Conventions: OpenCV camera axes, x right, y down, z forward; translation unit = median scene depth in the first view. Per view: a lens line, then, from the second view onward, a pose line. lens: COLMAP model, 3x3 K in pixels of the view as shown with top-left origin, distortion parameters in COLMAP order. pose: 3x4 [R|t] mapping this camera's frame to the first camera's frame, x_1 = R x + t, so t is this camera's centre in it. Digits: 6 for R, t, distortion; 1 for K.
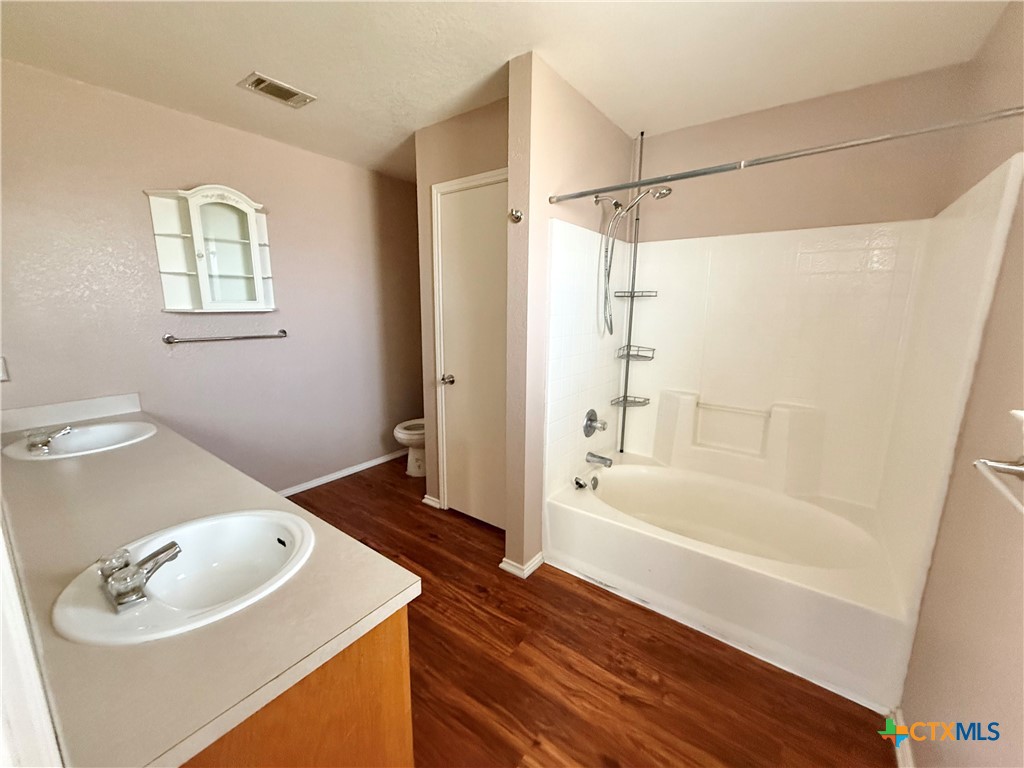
lens RADIAL K [[409.2, 0, 507.0], [0, 409.2, 385.8], [0, 0, 1]] dist [0.000339, -0.000369]
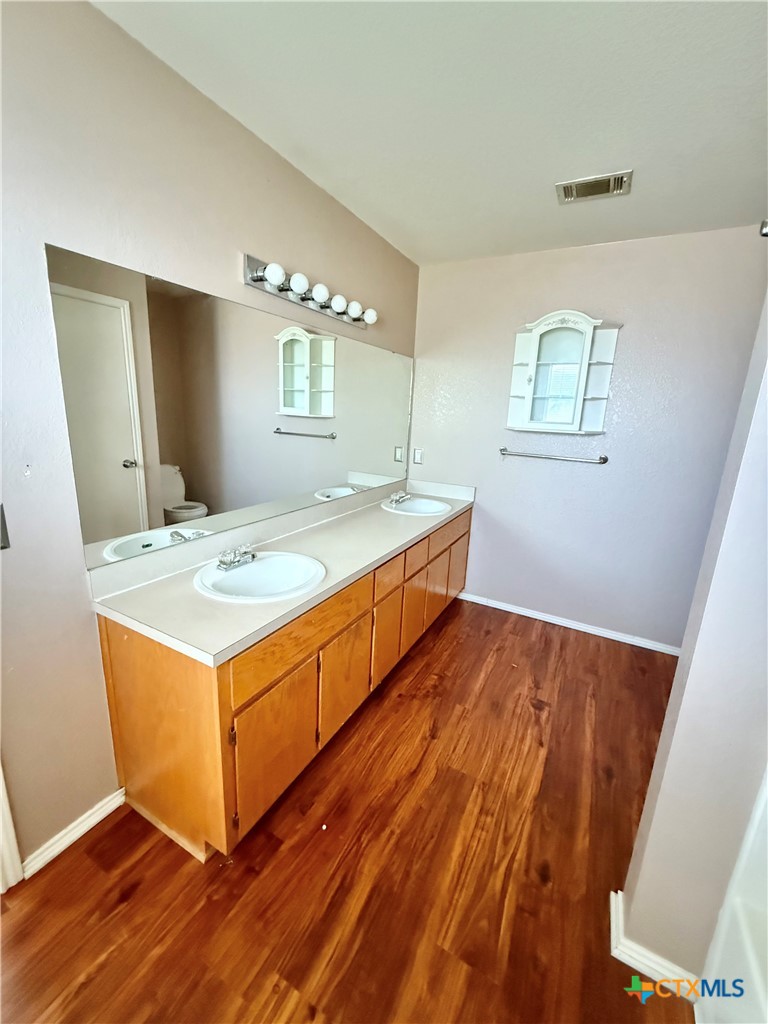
lens RADIAL K [[409.2, 0, 380.9], [0, 409.2, 507.4], [0, 0, 1]] dist [0.000339, -0.000369]
pose [[0.146381, 0.219227, -0.964631, 0.408151], [-0.240234, 0.953821, 0.180315, -0.102727], [0.959615, 0.205342, 0.192287, 0.539492]]
